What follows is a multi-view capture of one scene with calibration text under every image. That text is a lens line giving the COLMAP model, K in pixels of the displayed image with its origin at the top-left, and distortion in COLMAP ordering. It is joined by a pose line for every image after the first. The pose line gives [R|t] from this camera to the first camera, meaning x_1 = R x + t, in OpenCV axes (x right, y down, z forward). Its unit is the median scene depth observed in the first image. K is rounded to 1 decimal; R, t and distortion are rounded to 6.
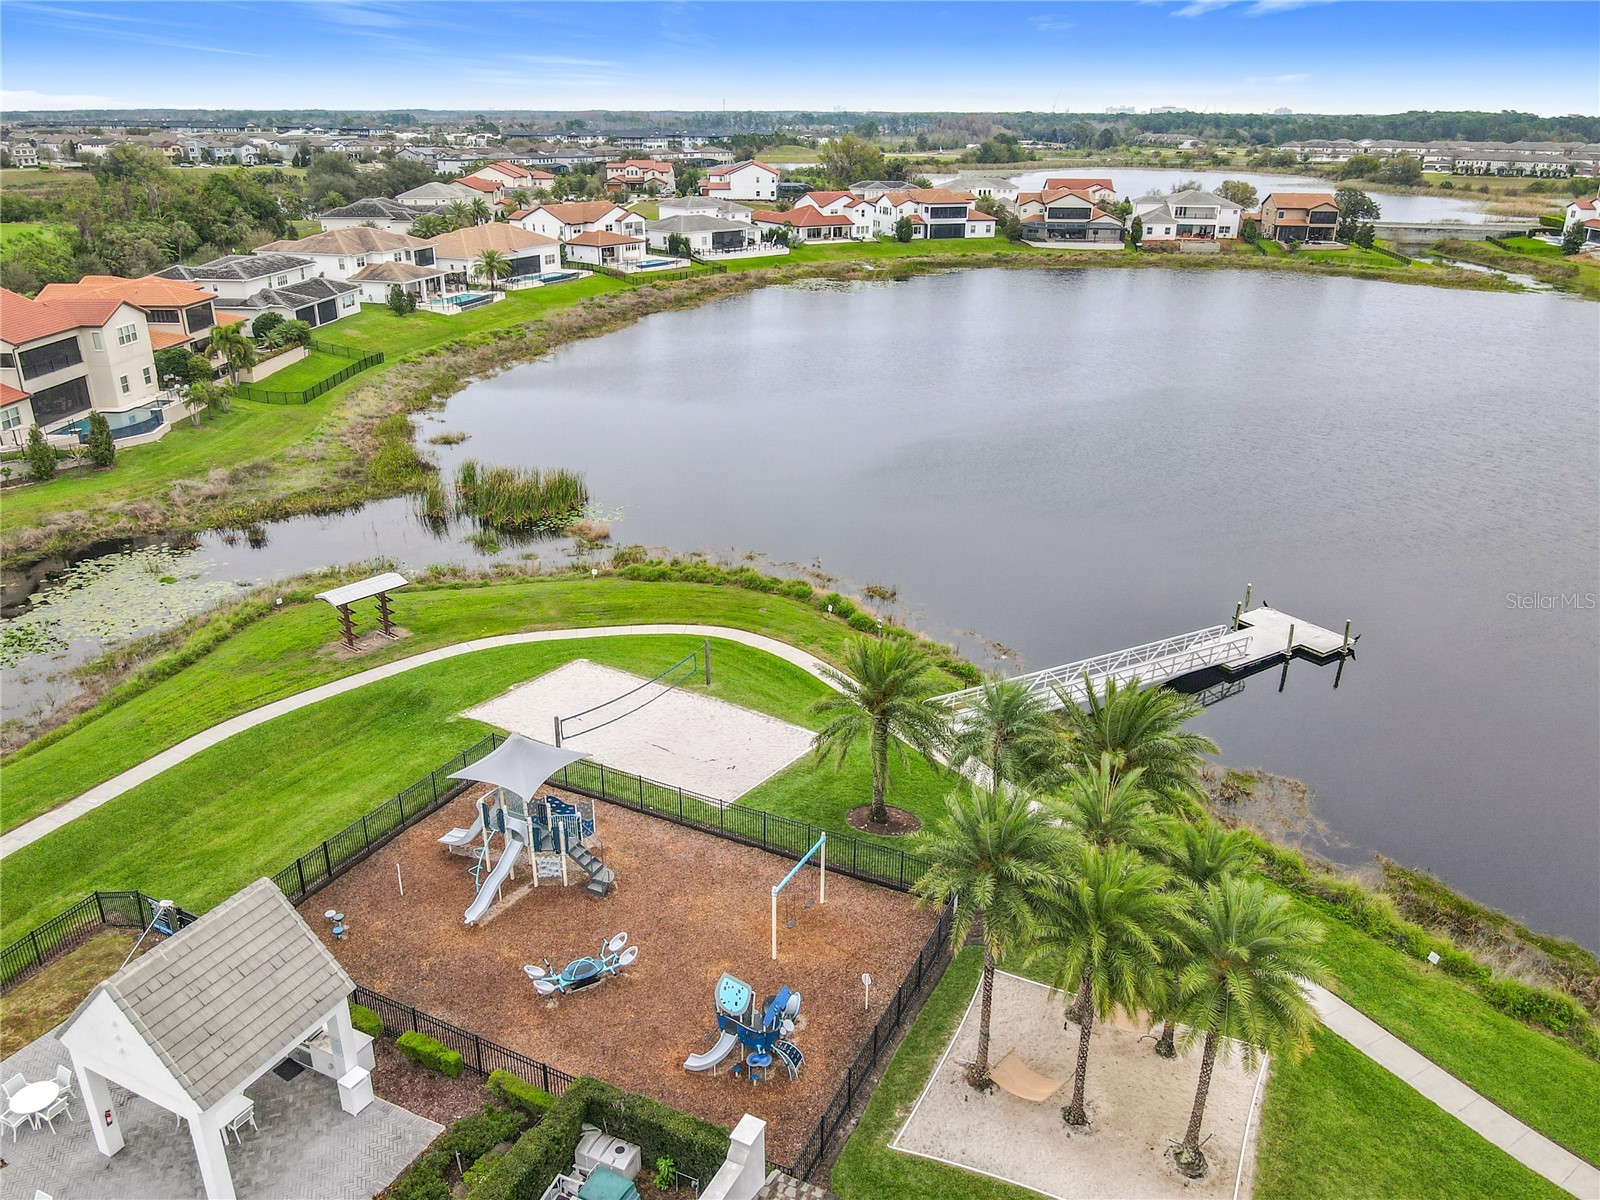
lens RADIAL K [[1203.9, 0, 790.7], [0, 1203.9, 608.1], [0, 0, 1]] dist [-0.006995, 0.012069]
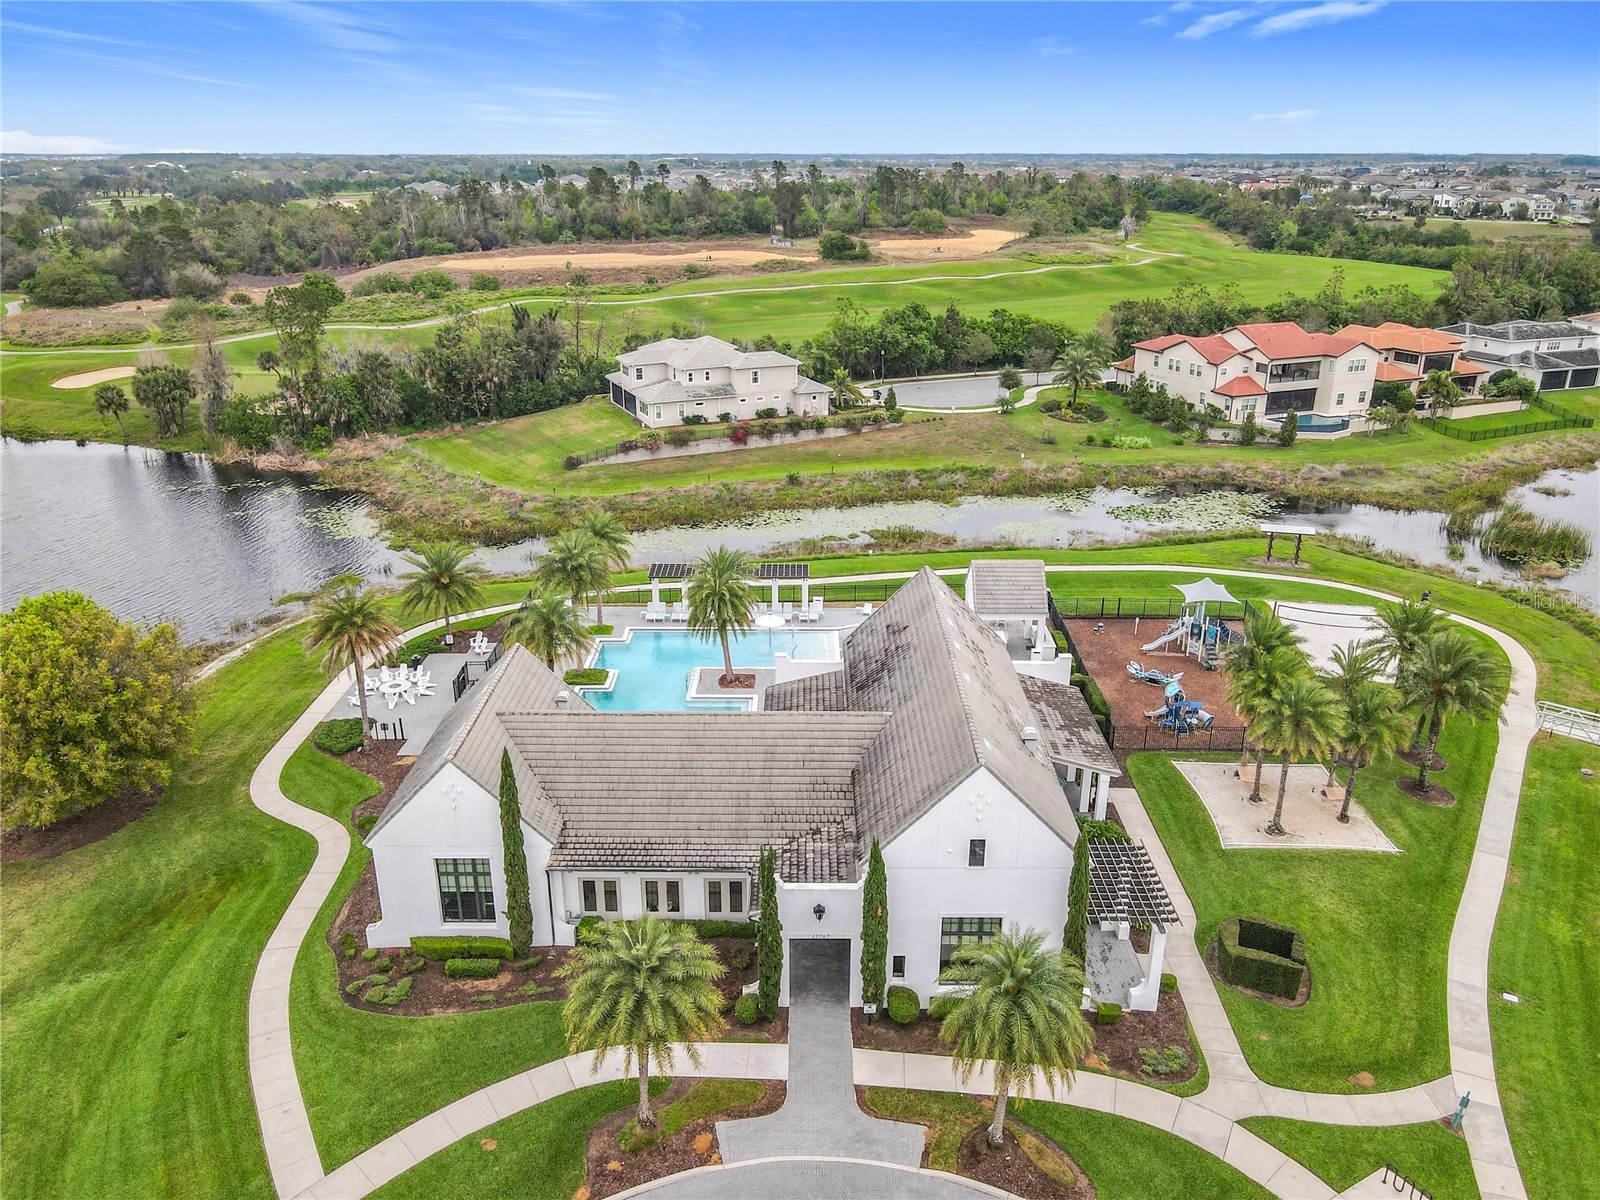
lens RADIAL K [[1208.3, 0, 791.1], [0, 1208.3, 601.9], [0, 0, 1]] dist [-0.023601, 0.031037]
pose [[0.432632, 0.312441, -0.845701, 0.500680], [-0.342588, 0.924641, 0.166349, 0.022474], [0.833945, 0.217759, 0.507067, -0.231038]]
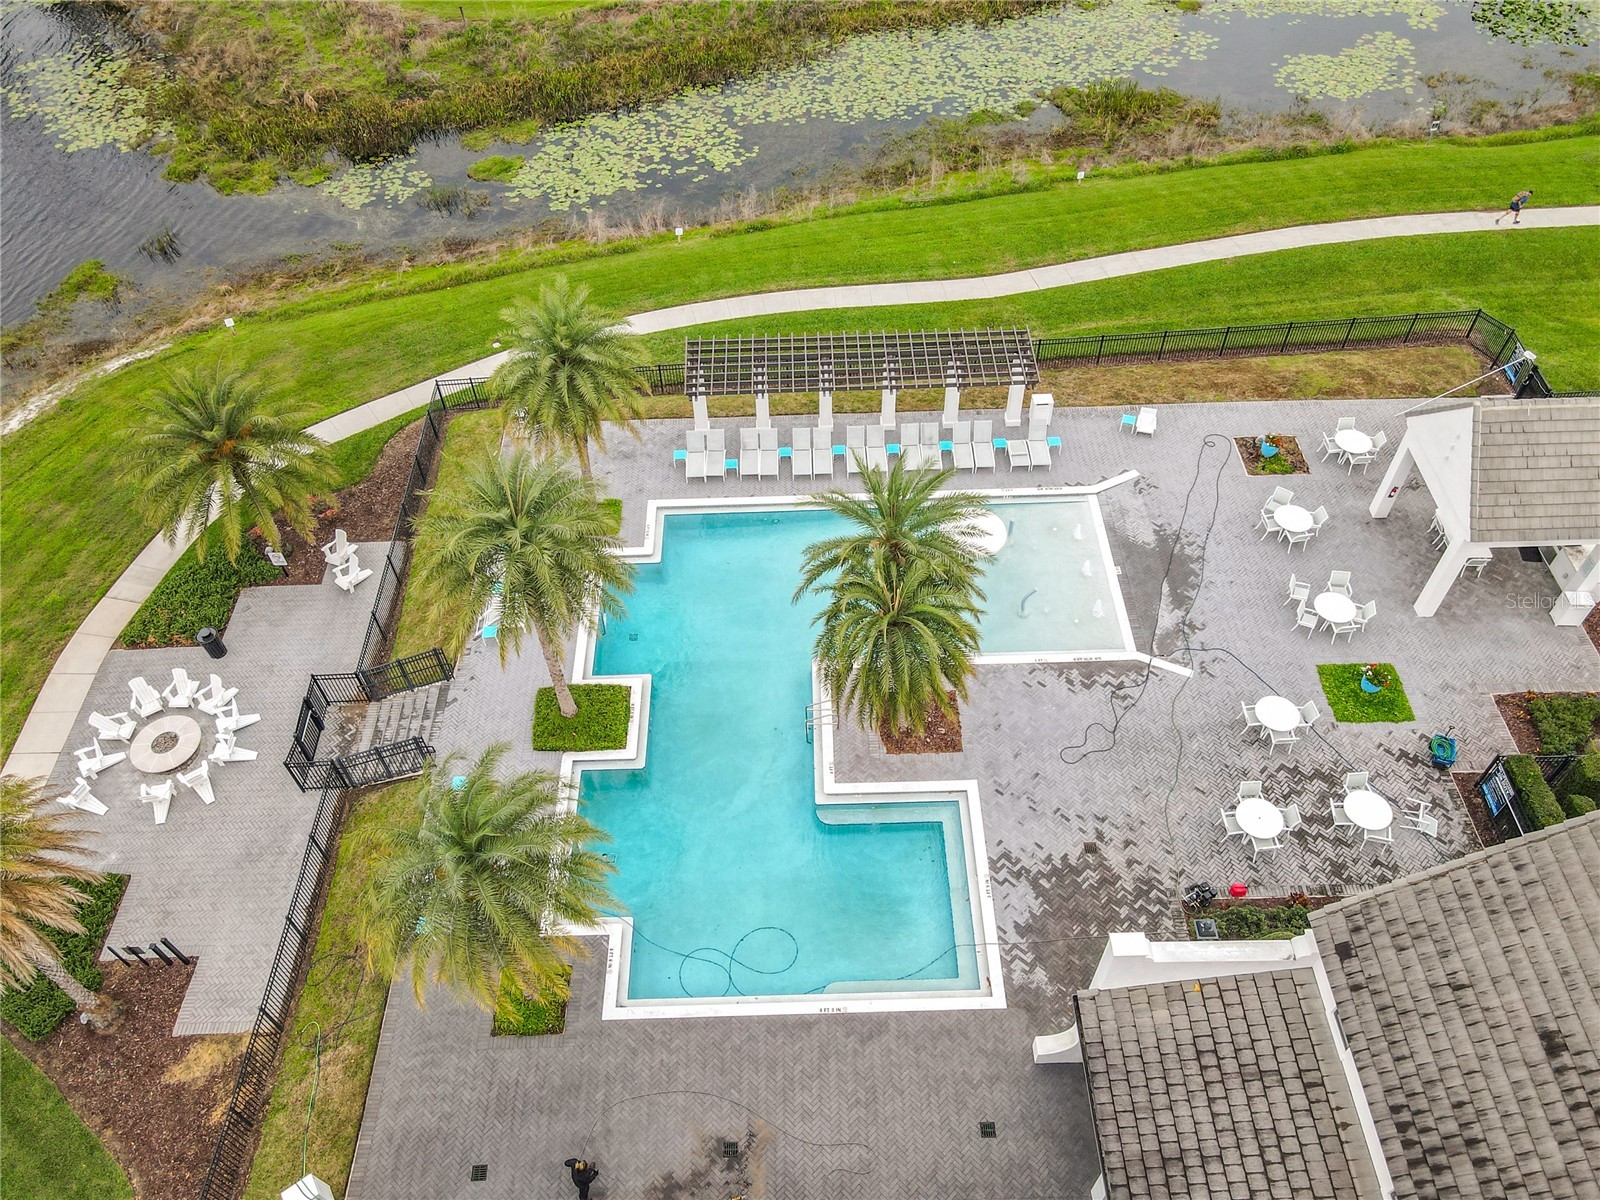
lens RADIAL K [[1187.2, 0, 790.1], [0, 1187.2, 634.9], [0, 0, 1]] dist [0.007067, 0.004938]
pose [[0.453764, 0.681088, -0.574646, -0.016208], [-0.313630, 0.725659, 0.612417, -0.007155], [0.834107, -0.097666, 0.542888, -0.062083]]
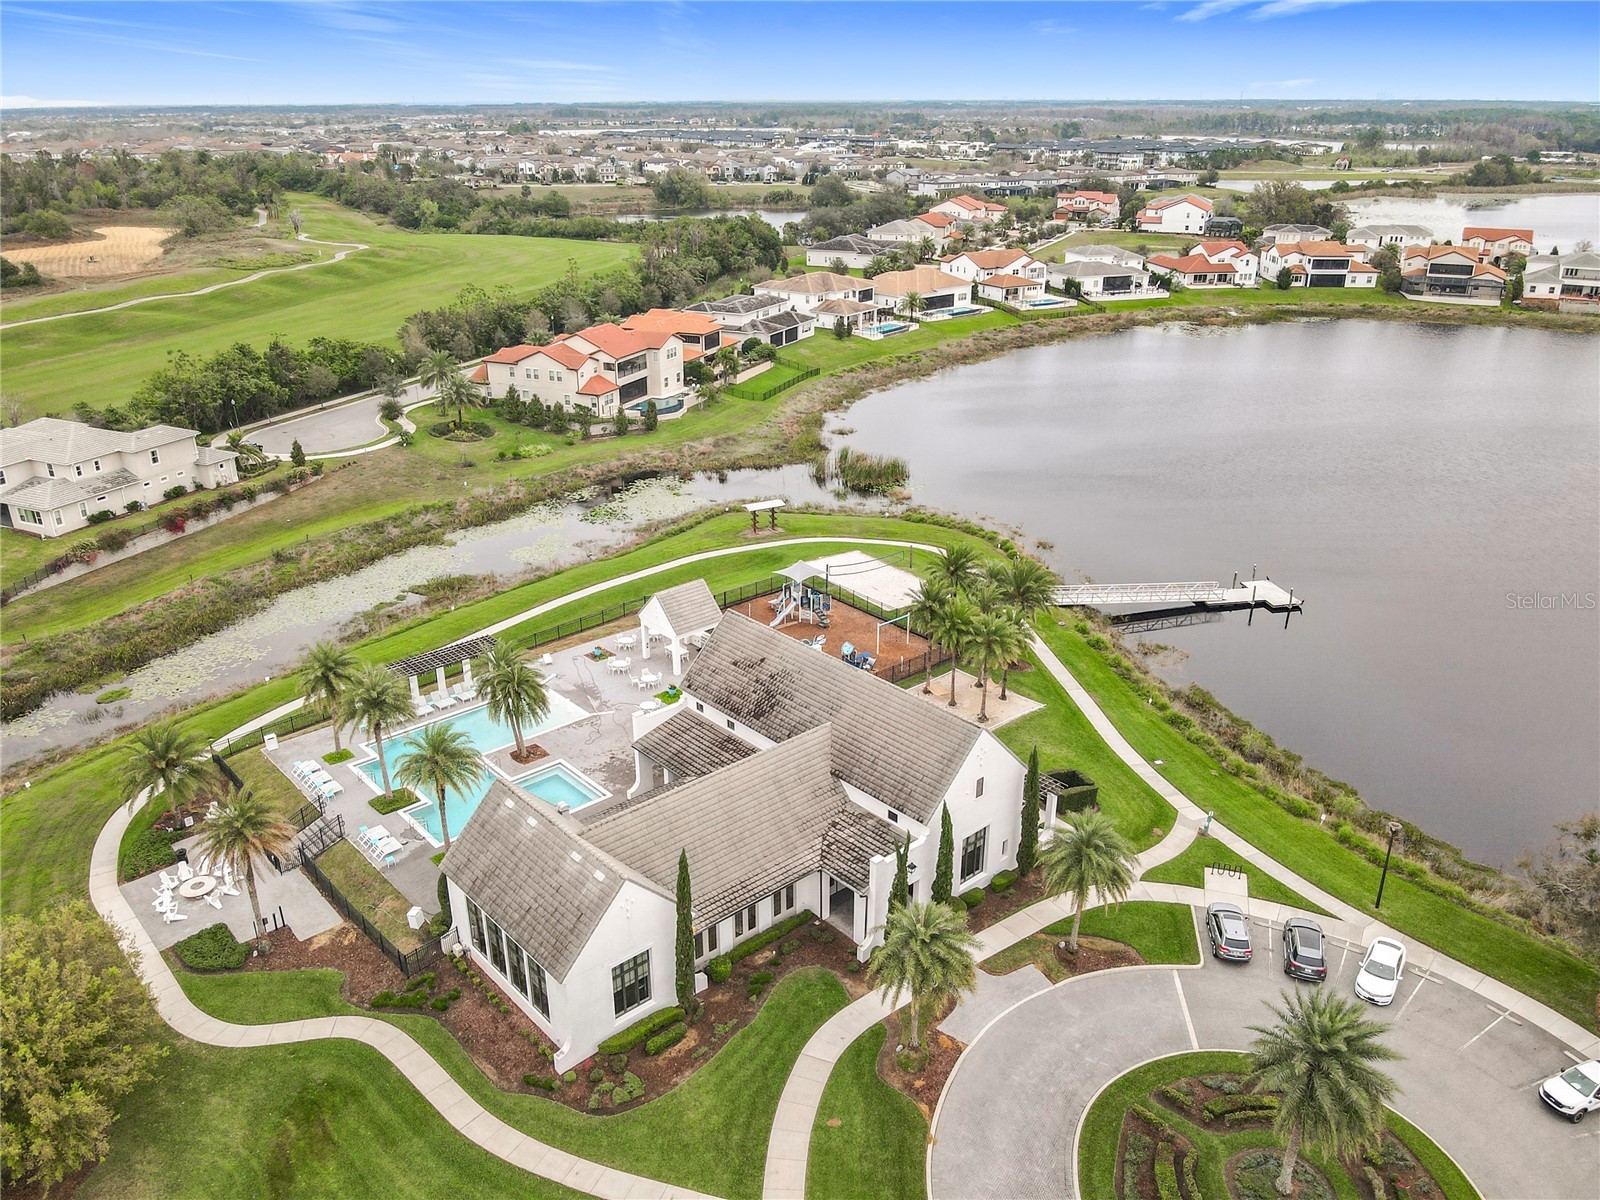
lens RADIAL K [[1217.9, 0, 791.7], [0, 1217.9, 601.1], [0, 0, 1]] dist [-0.014386, 0.013057]
pose [[0.925697, 0.138056, -0.352173, 0.294383], [-0.137791, 0.990121, 0.025952, 0.057352], [0.352277, 0.024502, 0.935575, -0.613069]]
